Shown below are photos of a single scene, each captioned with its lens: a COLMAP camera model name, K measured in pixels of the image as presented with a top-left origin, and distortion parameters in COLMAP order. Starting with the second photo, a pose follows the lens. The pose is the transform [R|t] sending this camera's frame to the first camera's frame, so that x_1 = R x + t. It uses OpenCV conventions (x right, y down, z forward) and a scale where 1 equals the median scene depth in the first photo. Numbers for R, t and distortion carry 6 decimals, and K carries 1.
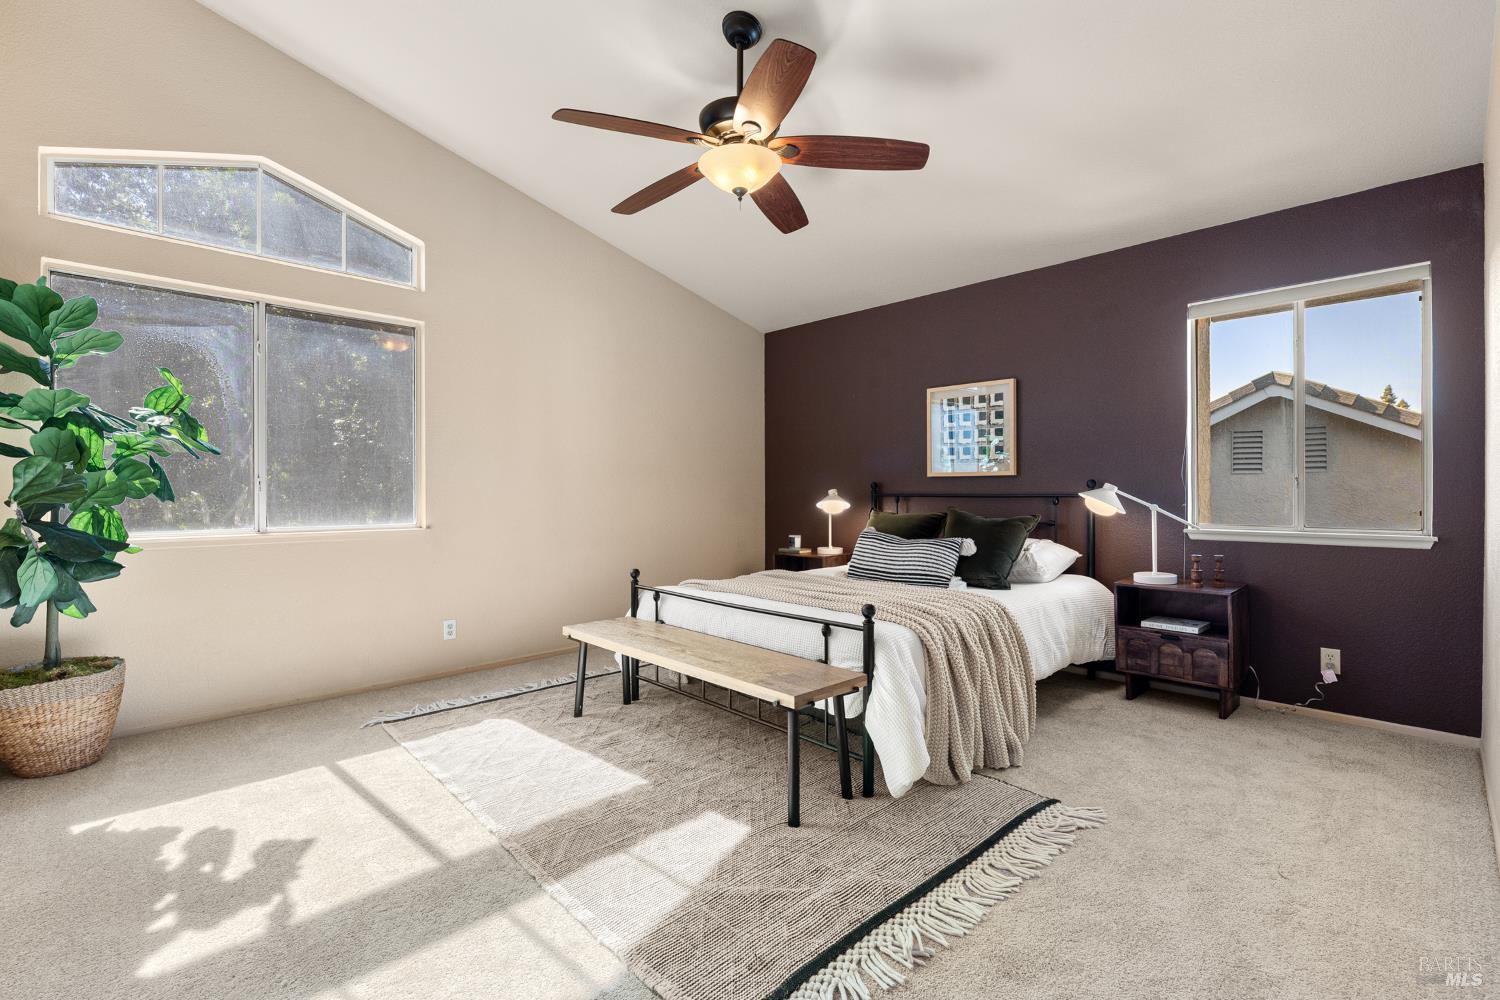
lens RADIAL K [[666.6, 0, 745.8], [0, 666.6, 496.5], [0, 0, 1]] dist [0.000131, -0.000122]
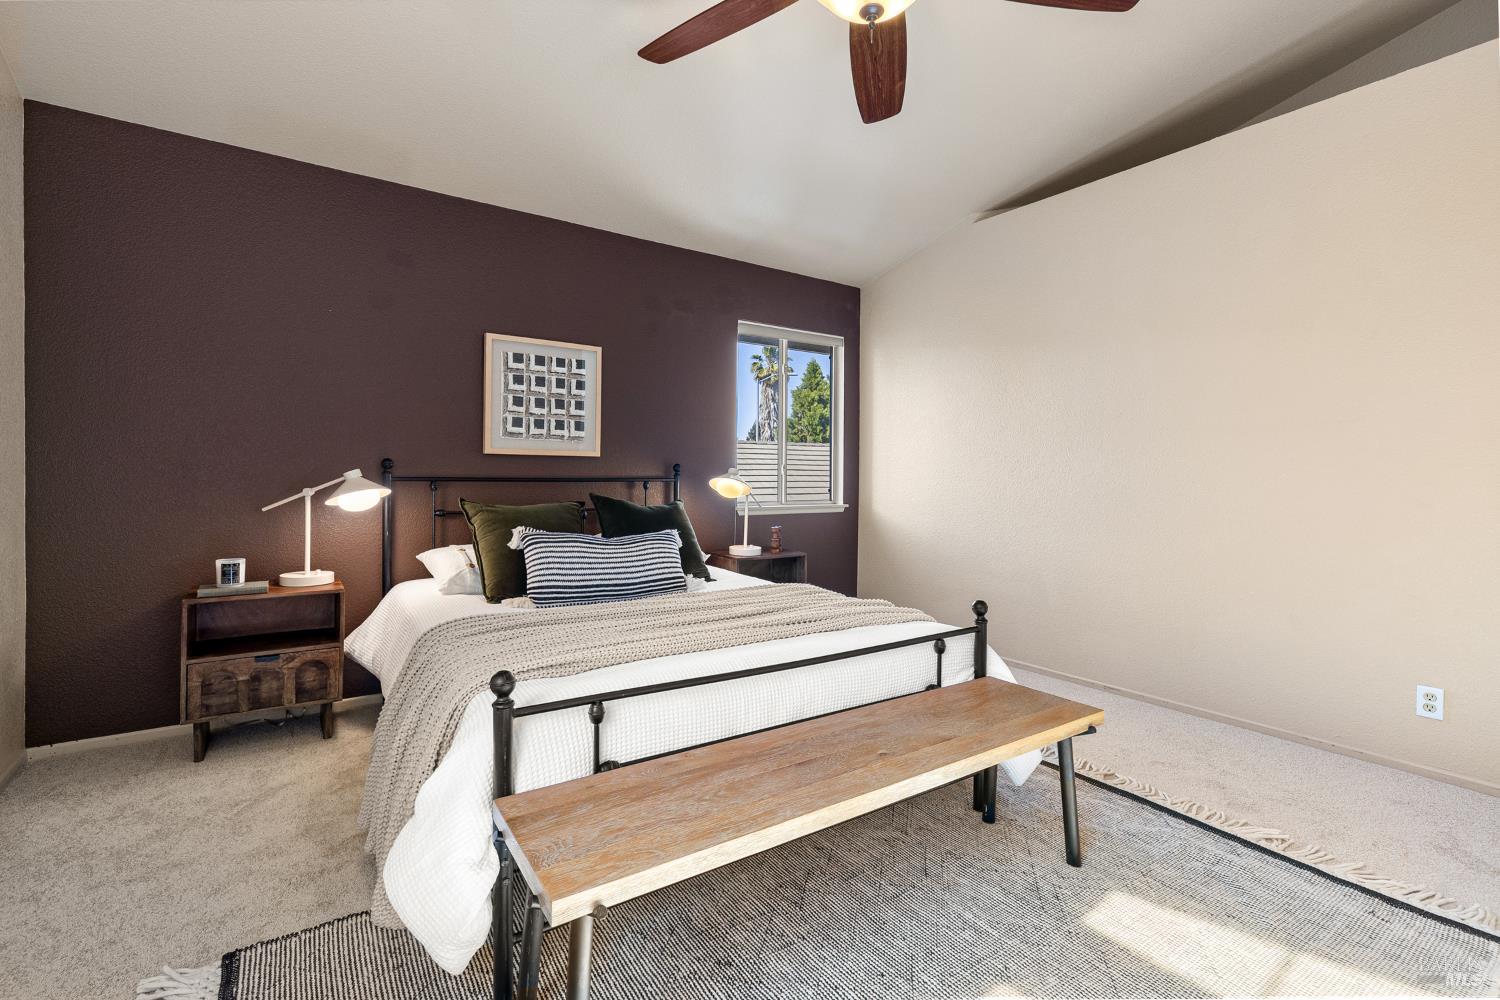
lens RADIAL K [[666.6, 0, 745.8], [0, 666.6, 496.5], [0, 0, 1]] dist [0.000131, -0.000122]
pose [[0.171804, -0.028536, 0.984718, -0.424573], [-0.001107, 0.999574, 0.029160, -0.005437], [-0.985130, -0.006100, 0.171700, 0.640892]]
